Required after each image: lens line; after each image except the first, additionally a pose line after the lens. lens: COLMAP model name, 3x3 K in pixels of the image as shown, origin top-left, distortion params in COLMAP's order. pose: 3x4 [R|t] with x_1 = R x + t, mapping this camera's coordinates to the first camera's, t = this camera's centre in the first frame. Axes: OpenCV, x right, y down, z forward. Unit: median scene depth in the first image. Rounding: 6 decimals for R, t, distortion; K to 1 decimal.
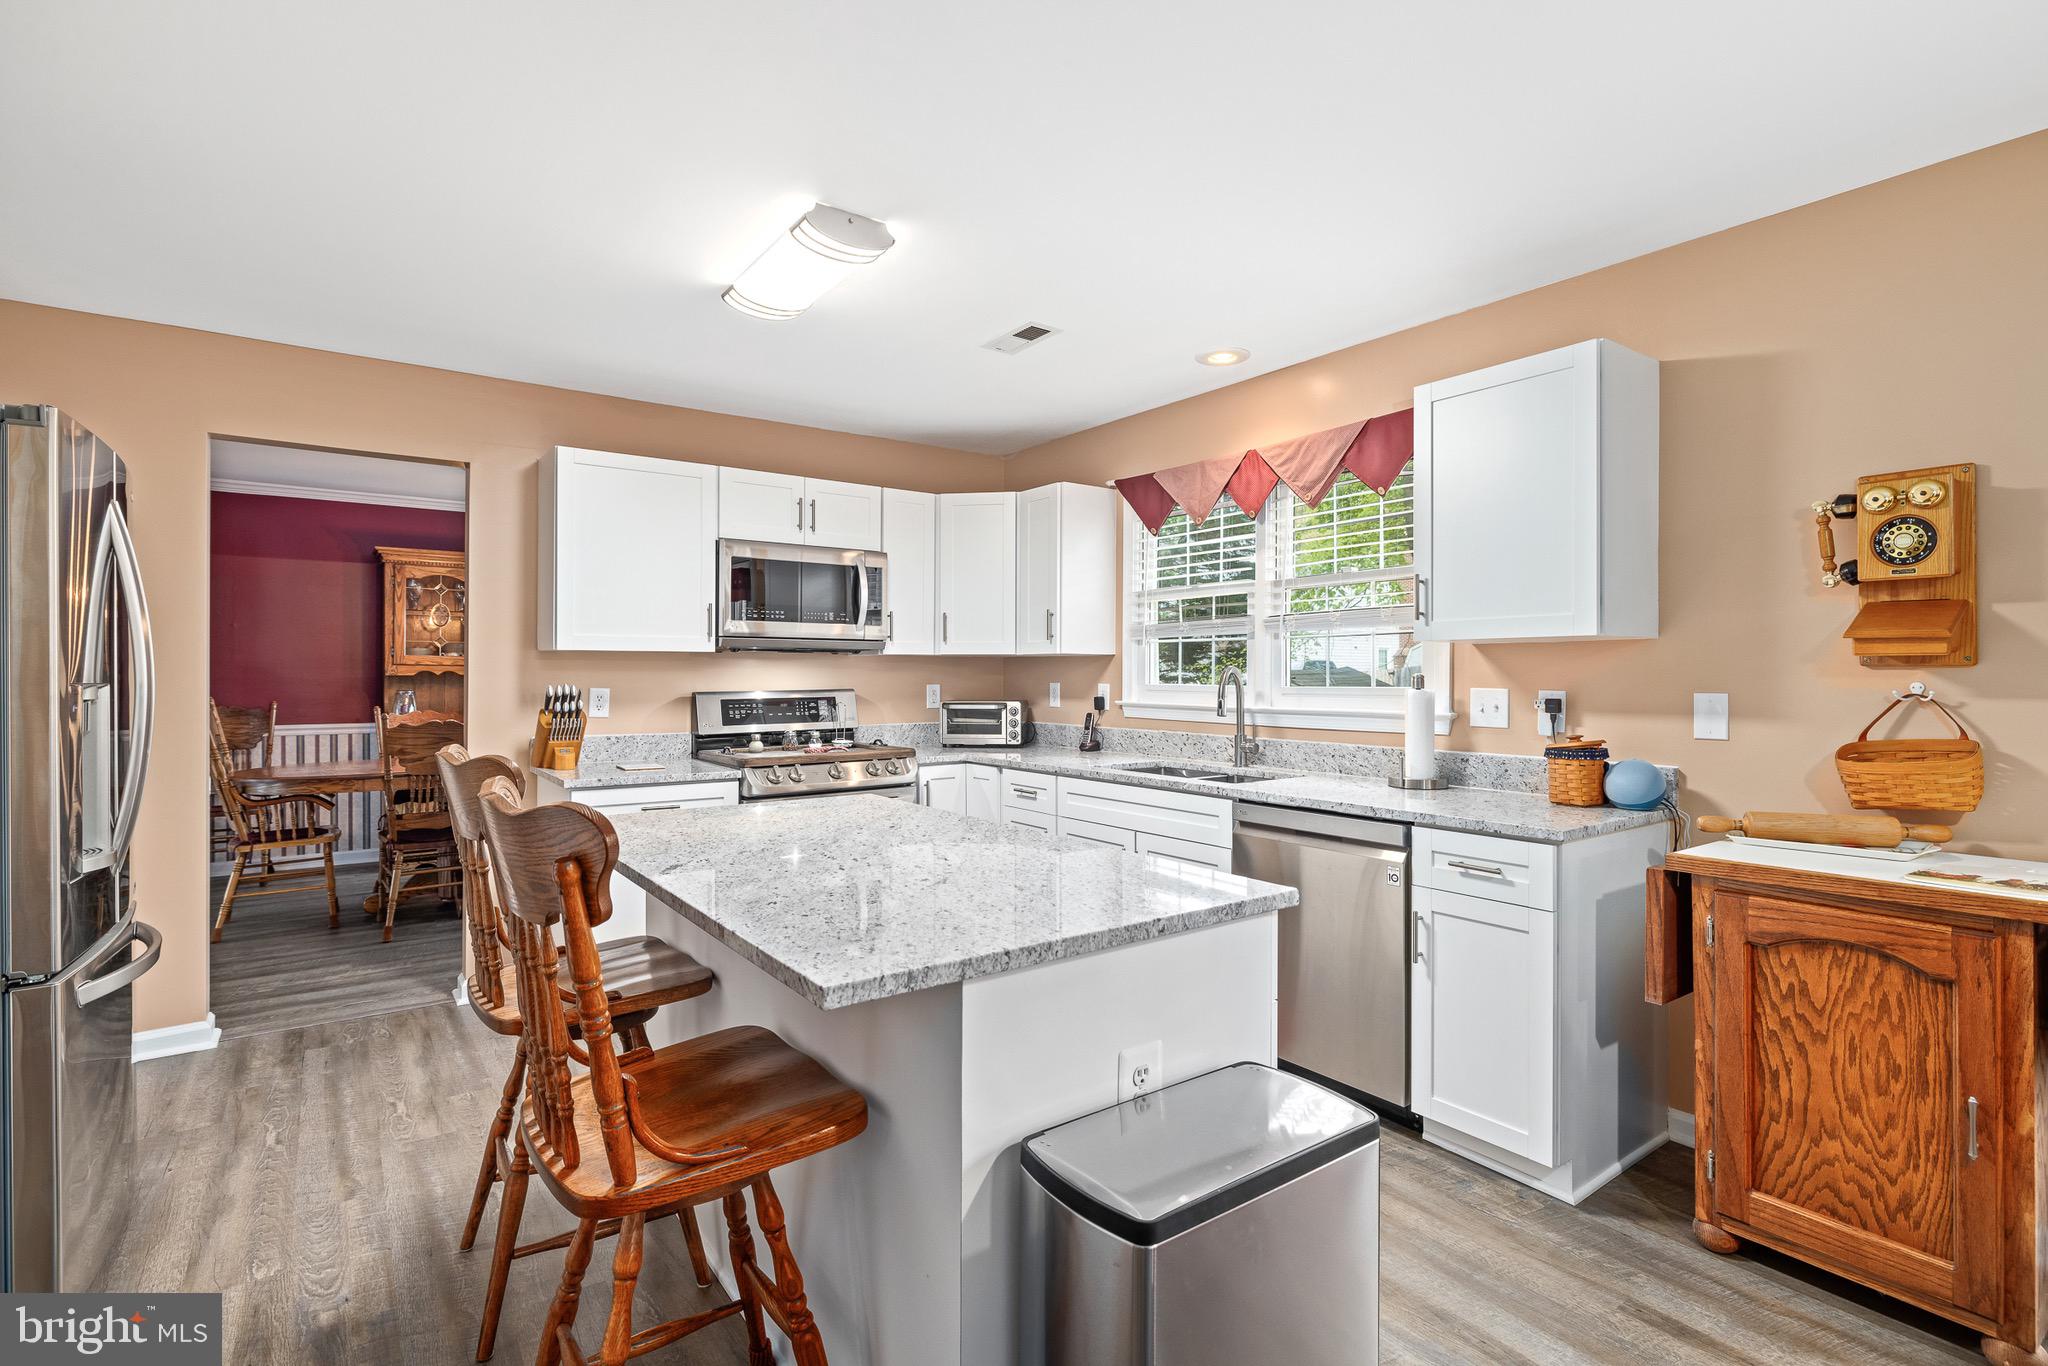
lens RADIAL K [[979.0, 0, 1013.3], [0, 979.0, 674.0], [0, 0, 1]] dist [-0.002091, 0.001023]
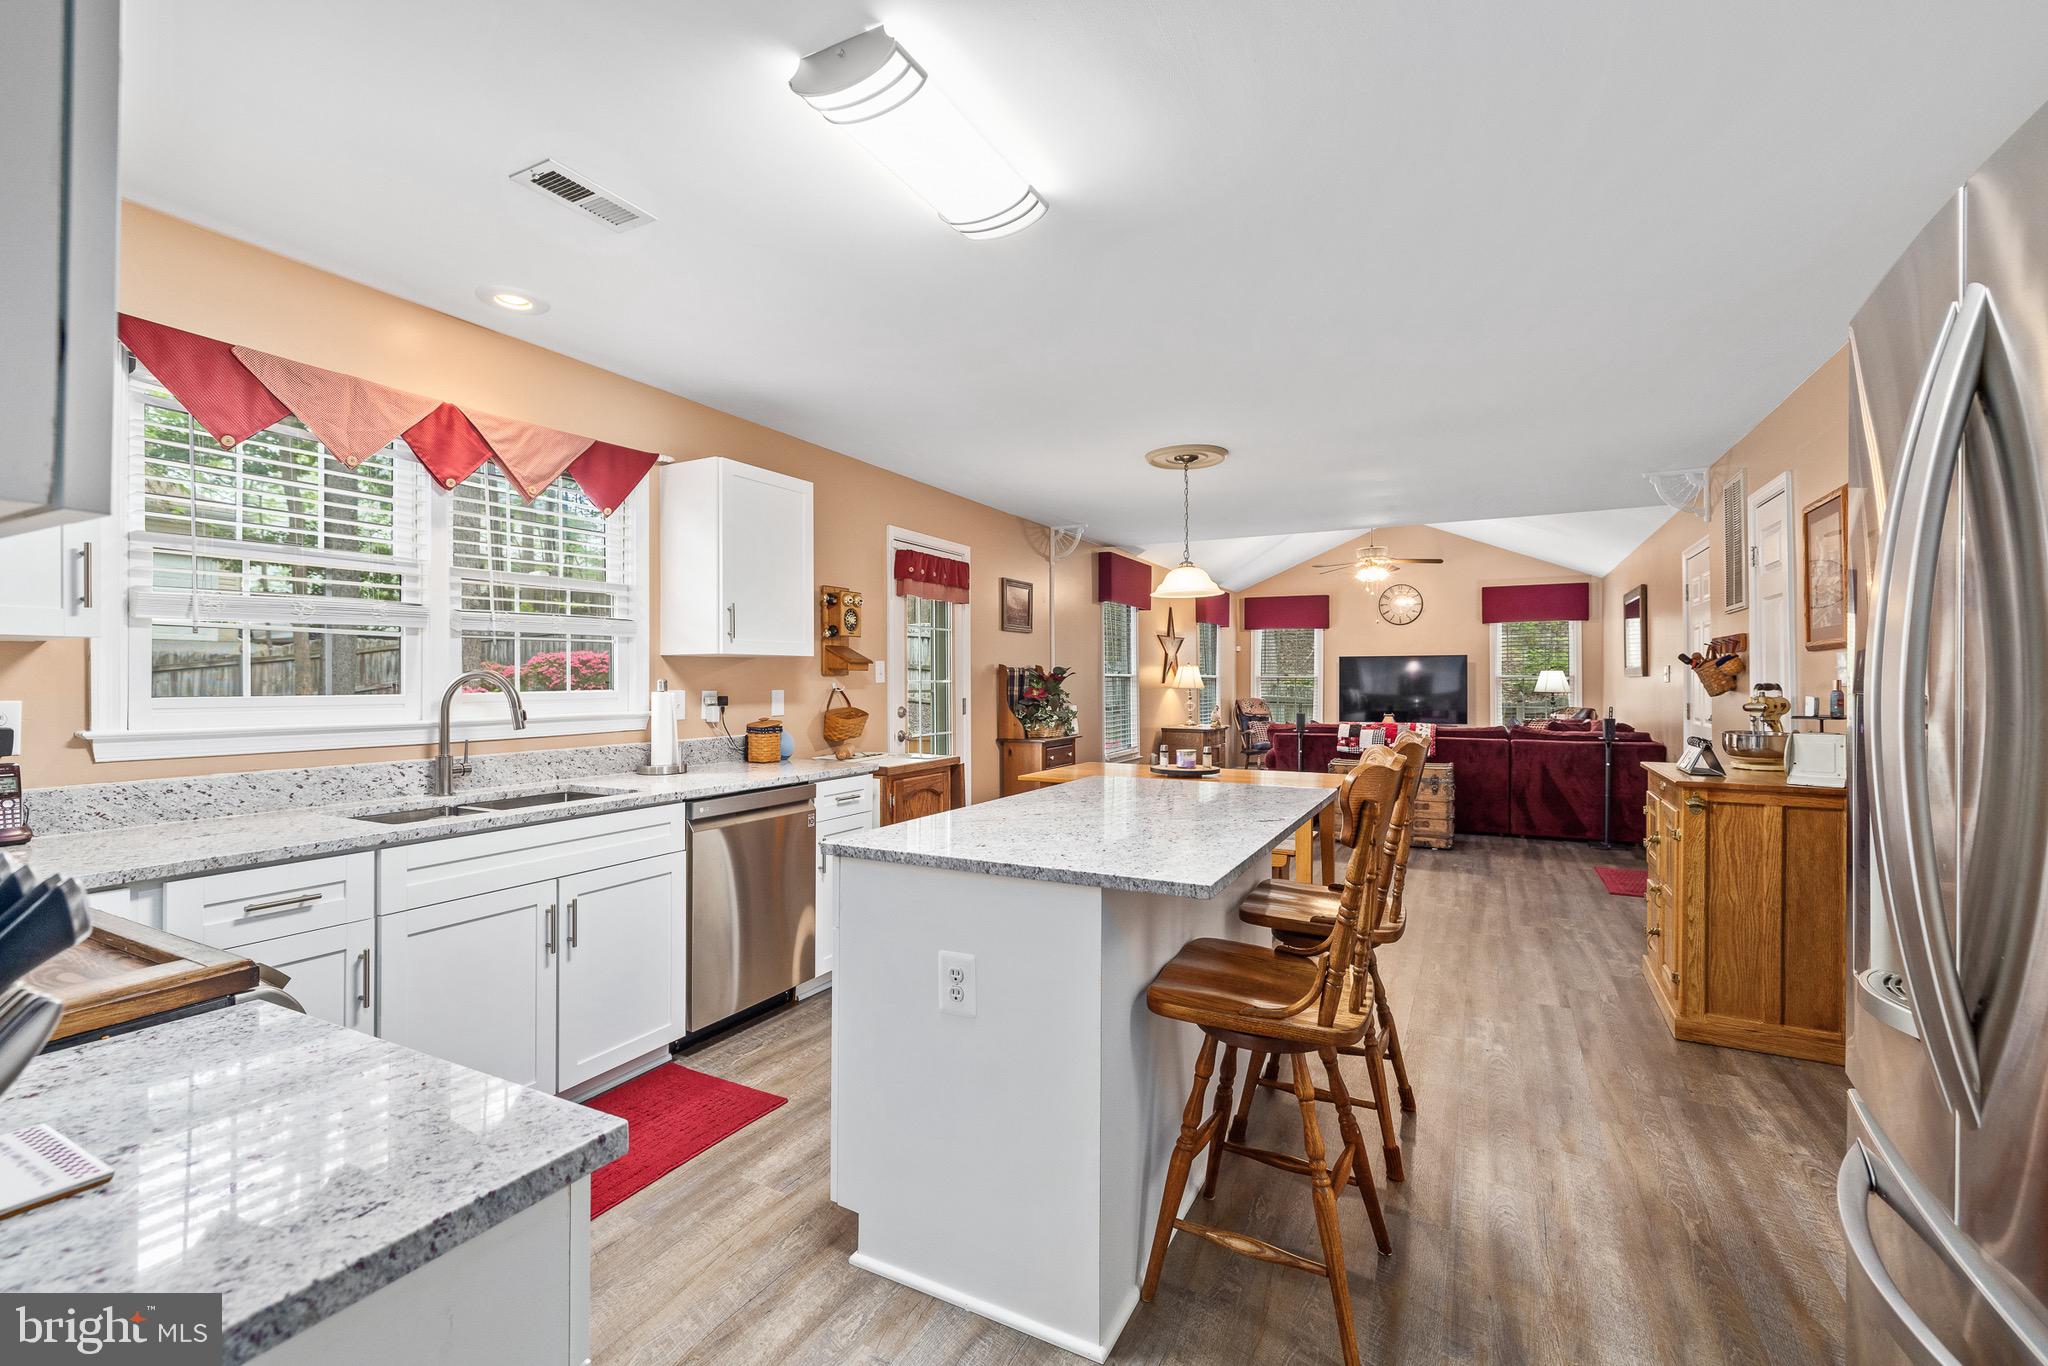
lens RADIAL K [[864.2, 0, 1026.1], [0, 864.2, 682.1], [0, 0, 1]] dist [0.000411, -0.000311]
pose [[-0.451508, -0.006741, 0.892242, -0.538038], [-0.001812, 0.999976, 0.006638, -0.003288], [-0.892265, 0.001380, -0.451510, 0.784075]]
